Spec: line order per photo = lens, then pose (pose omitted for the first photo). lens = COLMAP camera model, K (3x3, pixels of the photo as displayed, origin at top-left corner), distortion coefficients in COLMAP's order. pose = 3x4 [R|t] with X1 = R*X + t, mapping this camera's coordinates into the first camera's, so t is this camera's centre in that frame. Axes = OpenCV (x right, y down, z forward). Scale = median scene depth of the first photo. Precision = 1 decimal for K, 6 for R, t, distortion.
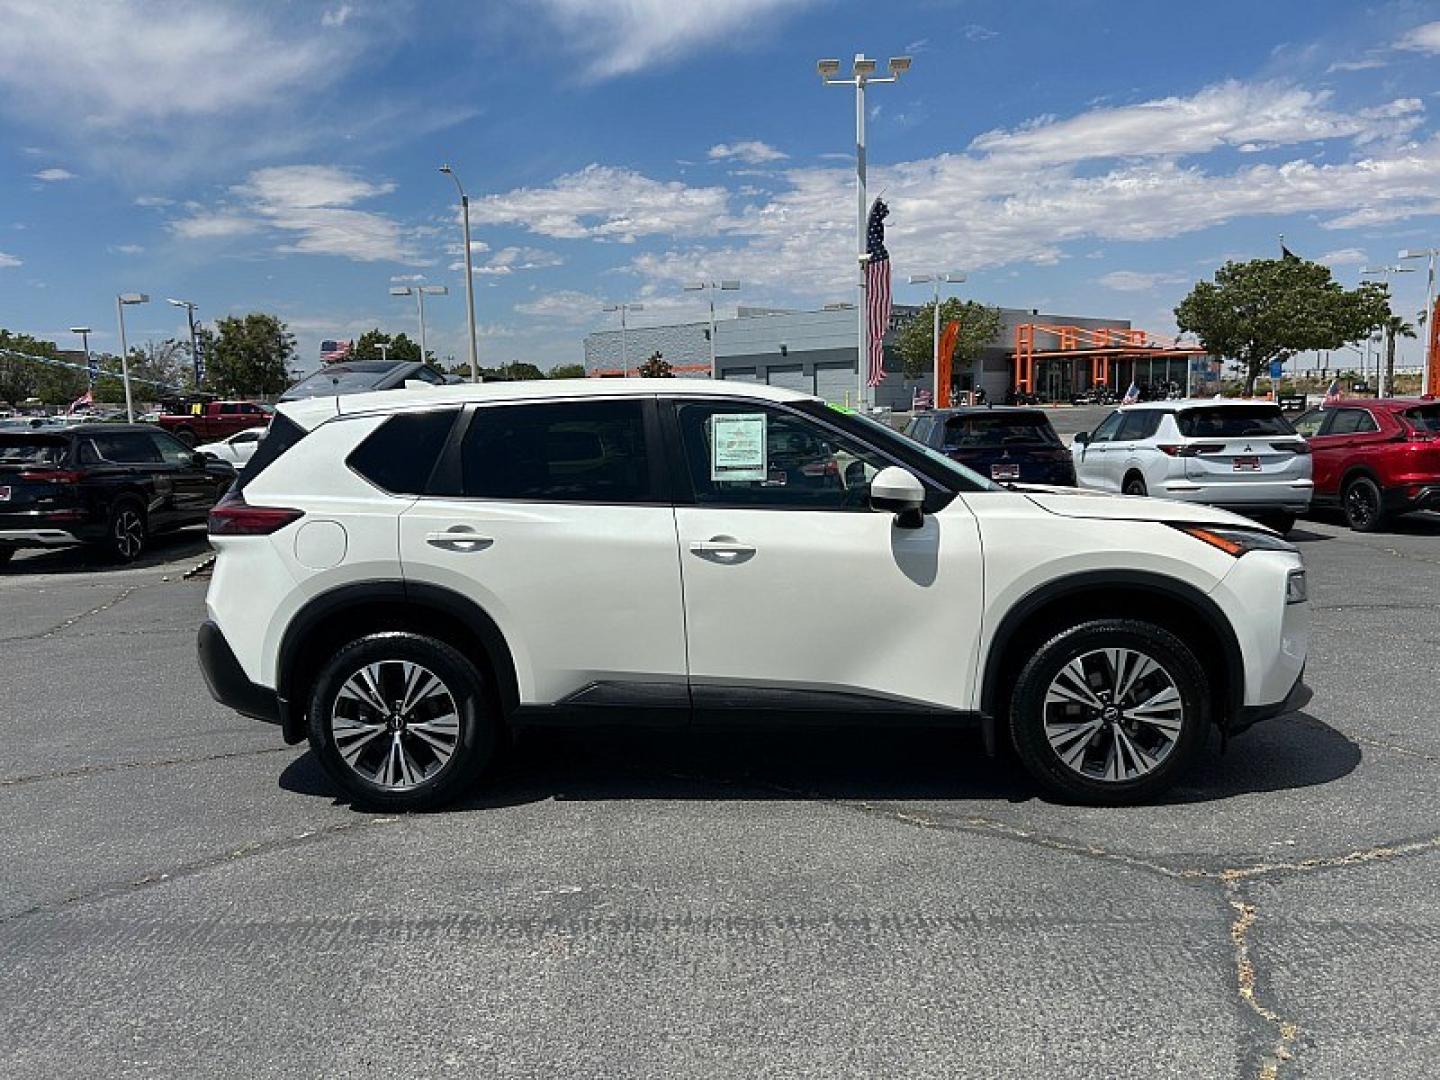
lens RADIAL K [[1117.2, 0, 715.6], [0, 1117.2, 546.8], [0, 0, 1]] dist [0.067594, -0.083304]
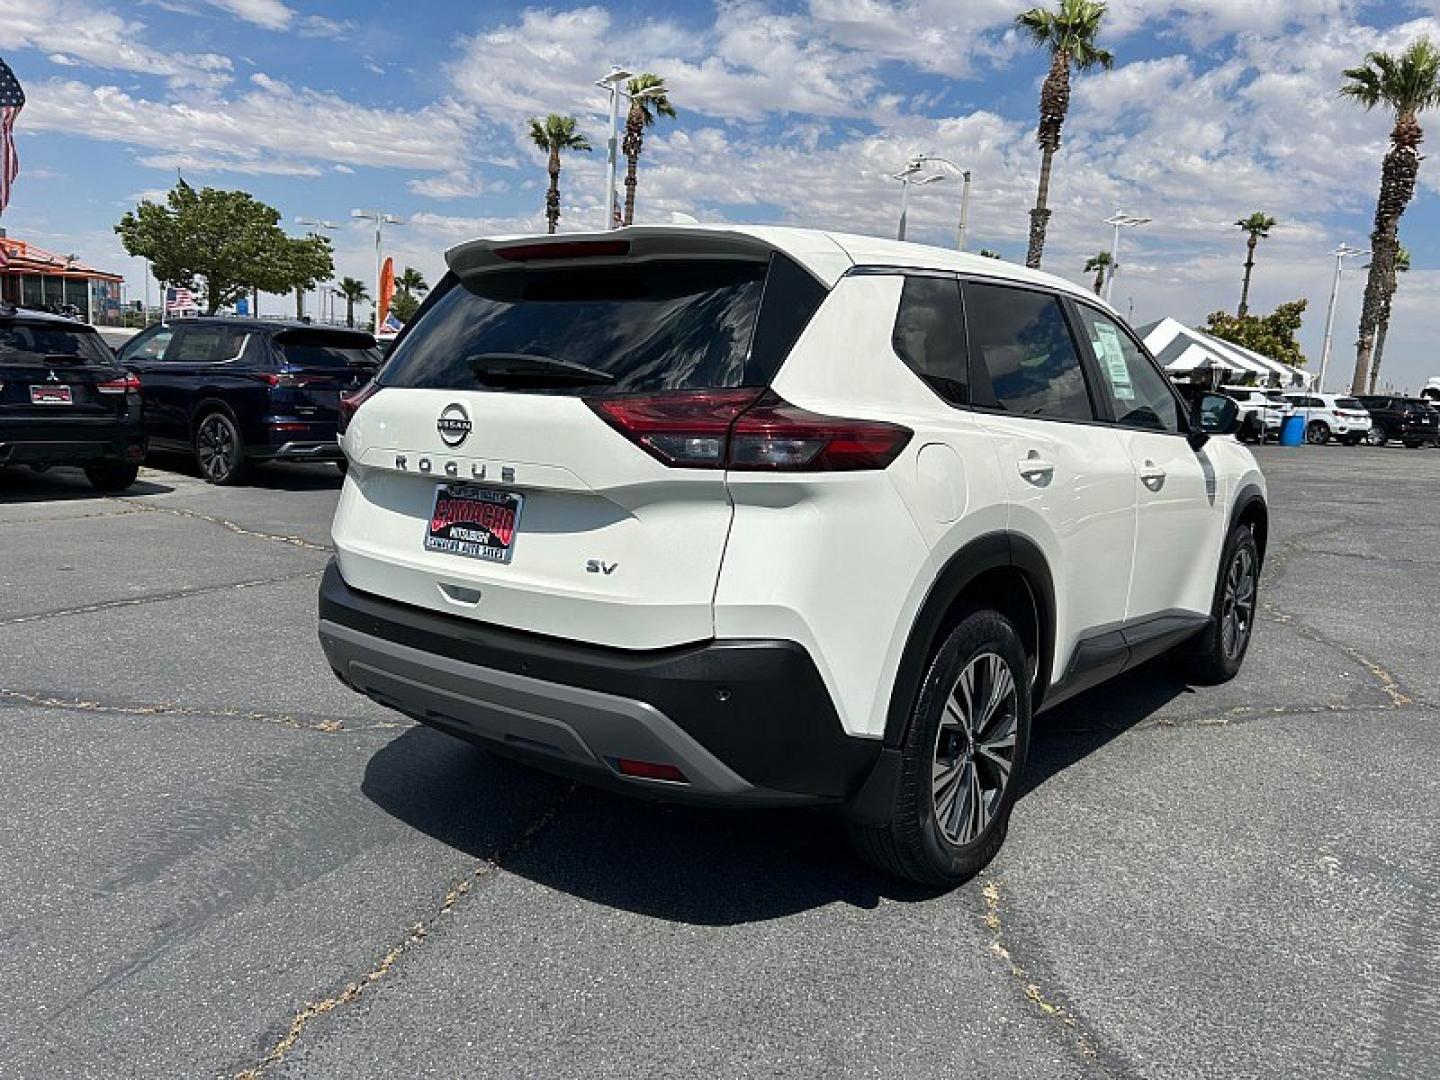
lens RADIAL K [[1117.2, 0, 699.7], [0, 1117.2, 543.5], [0, 0, 1]] dist [0.067594, -0.083304]
pose [[0.534718, -0.070670, 0.842070, -0.063763], [0.028192, 0.997434, 0.065808, -0.000862], [-0.844560, -0.011449, 0.535339, 0.053898]]
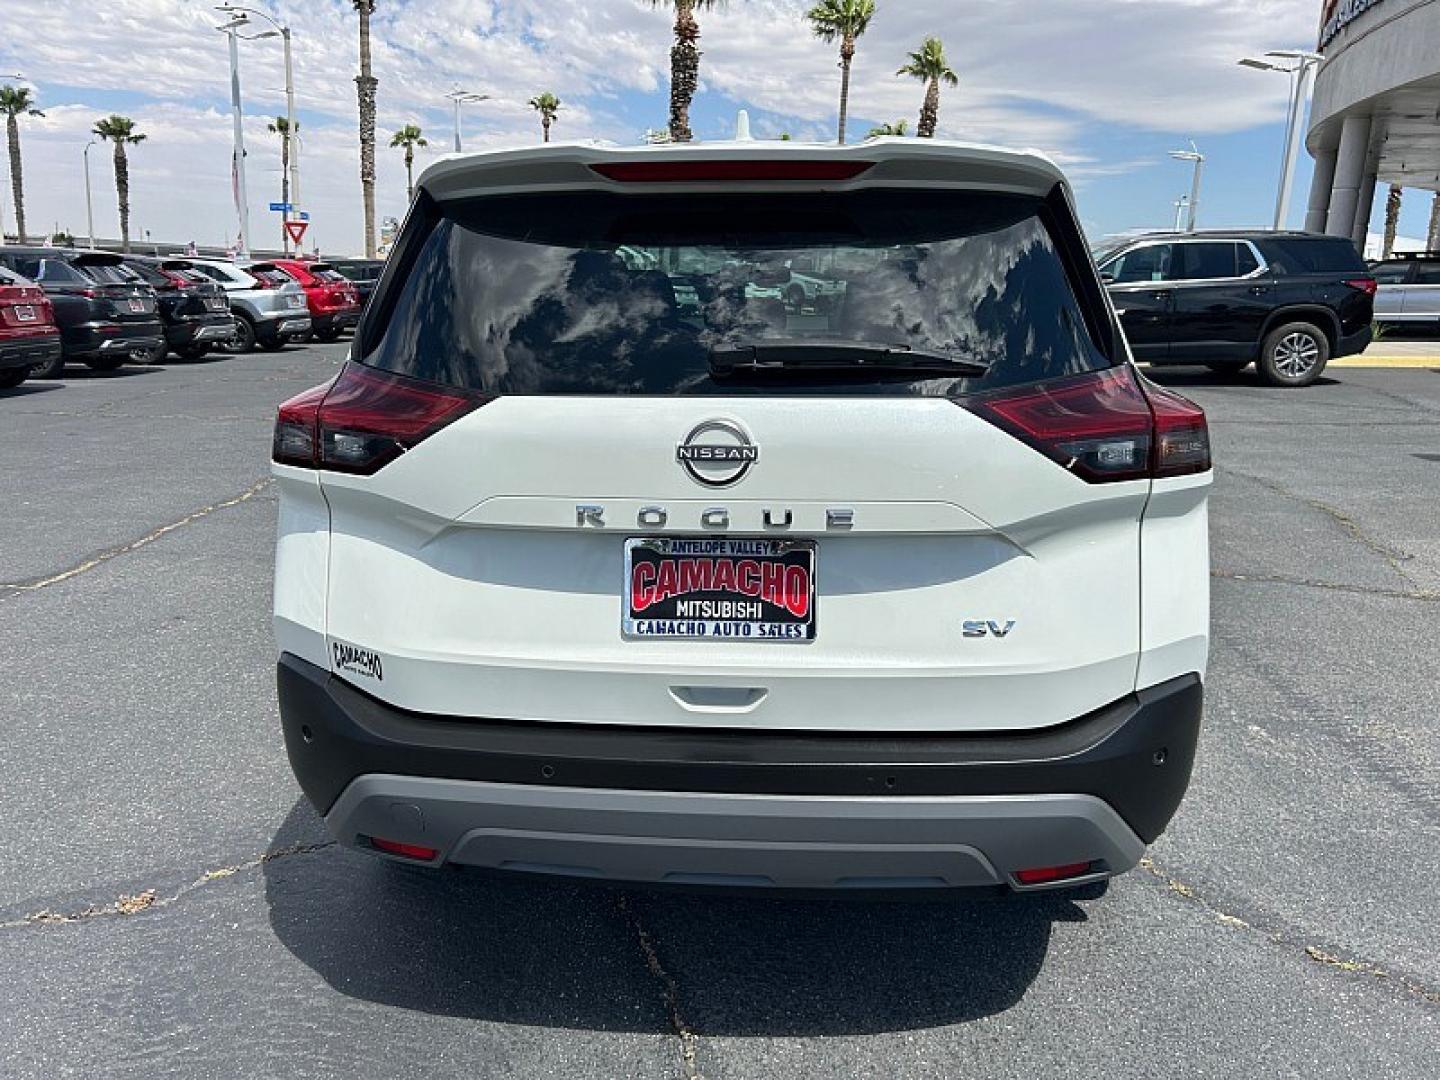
lens RADIAL K [[1117.2, 0, 699.3], [0, 1117.2, 547.2], [0, 0, 1]] dist [0.067594, -0.083304]
pose [[-0.041259, -0.206840, 0.977505, -0.060218], [0.092859, 0.973309, 0.209871, -0.006325], [-0.994824, 0.099429, -0.020951, 0.085459]]
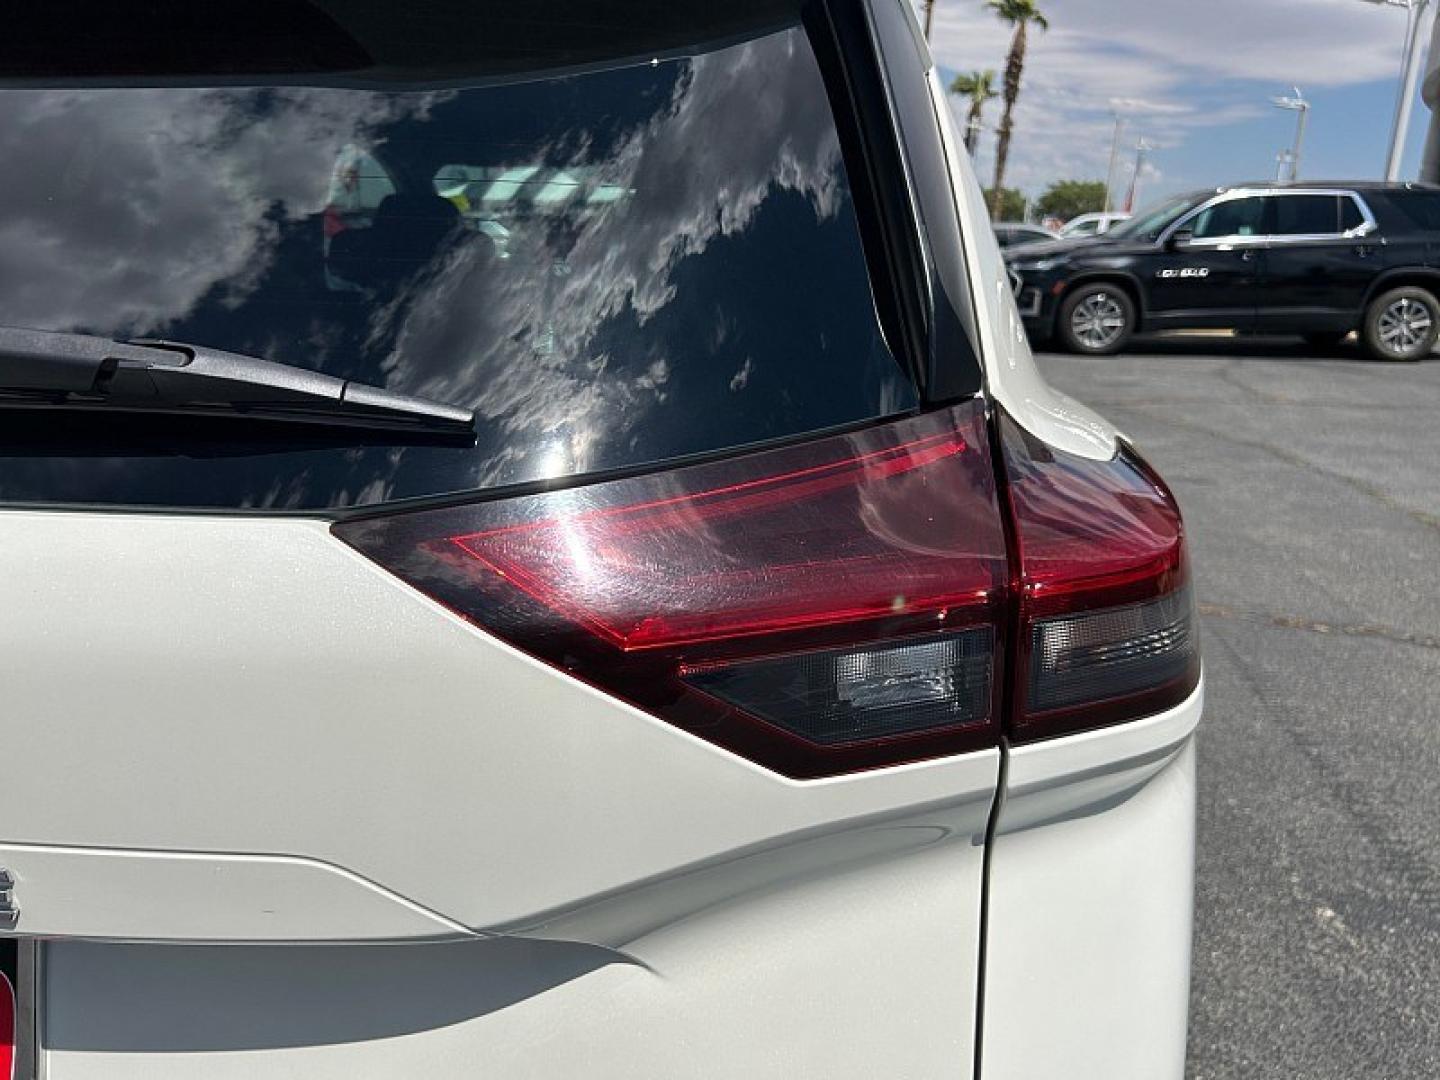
lens RADIAL K [[1117.2, 0, 718.0], [0, 1117.2, 538.8], [0, 0, 1]] dist [0.067594, -0.083304]
pose [[0.014816, -0.237033, 0.971389, -0.041097], [0.079332, 0.968711, 0.235169, -0.005173], [-0.996738, 0.073578, 0.033157, 0.075116]]
